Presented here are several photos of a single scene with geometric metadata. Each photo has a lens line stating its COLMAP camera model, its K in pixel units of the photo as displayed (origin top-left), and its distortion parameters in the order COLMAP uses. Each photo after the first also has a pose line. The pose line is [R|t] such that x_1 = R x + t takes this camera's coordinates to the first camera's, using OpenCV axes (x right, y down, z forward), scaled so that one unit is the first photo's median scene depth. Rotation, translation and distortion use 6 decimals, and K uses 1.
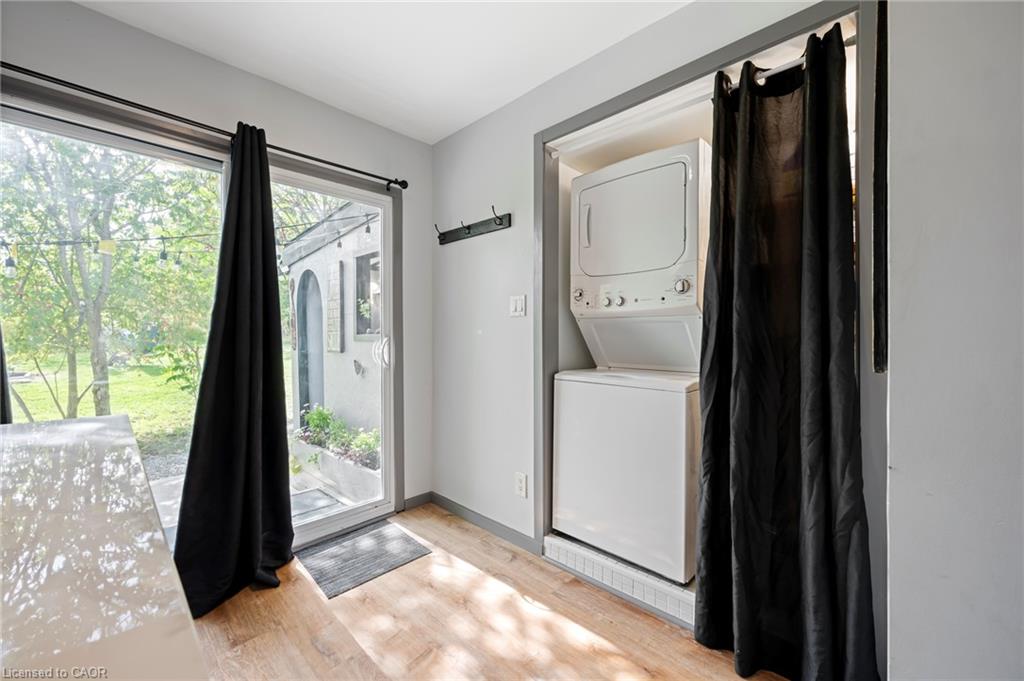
lens RADIAL K [[435.7, 0, 536.7], [0, 435.7, 334.3], [0, 0, 1]] dist [0.000328, 0.000107]
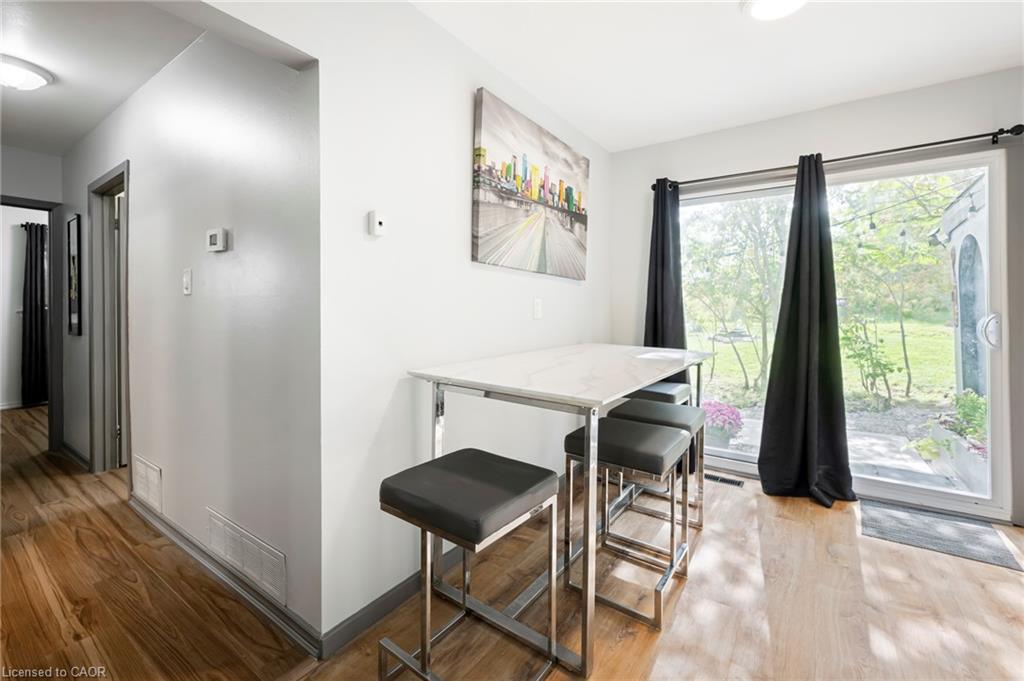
lens RADIAL K [[417.6, 0, 509.7], [0, 417.6, 306.0], [0, 0, 1]] dist [0.001044, 0.000506]
pose [[0.170307, -0.002034, -0.985389, 0.339962], [-0.003552, 0.999990, -0.002678, -0.003005], [0.985385, 0.003956, 0.170298, -0.096463]]
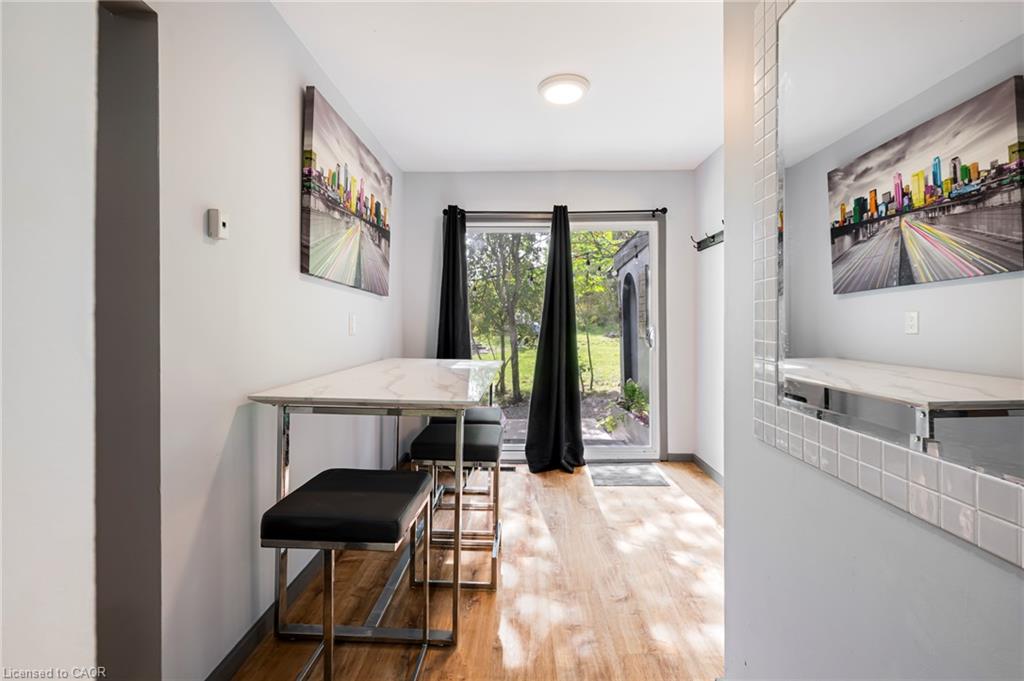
lens RADIAL K [[432.0, 0, 513.0], [0, 432.0, 322.3], [0, 0, 1]] dist [0.000251, 0.000102]
pose [[0.693719, 0.000032, -0.720246, 0.343989], [-0.002880, 0.999992, -0.002729, -0.002550], [0.720240, 0.003967, 0.693713, -0.251276]]
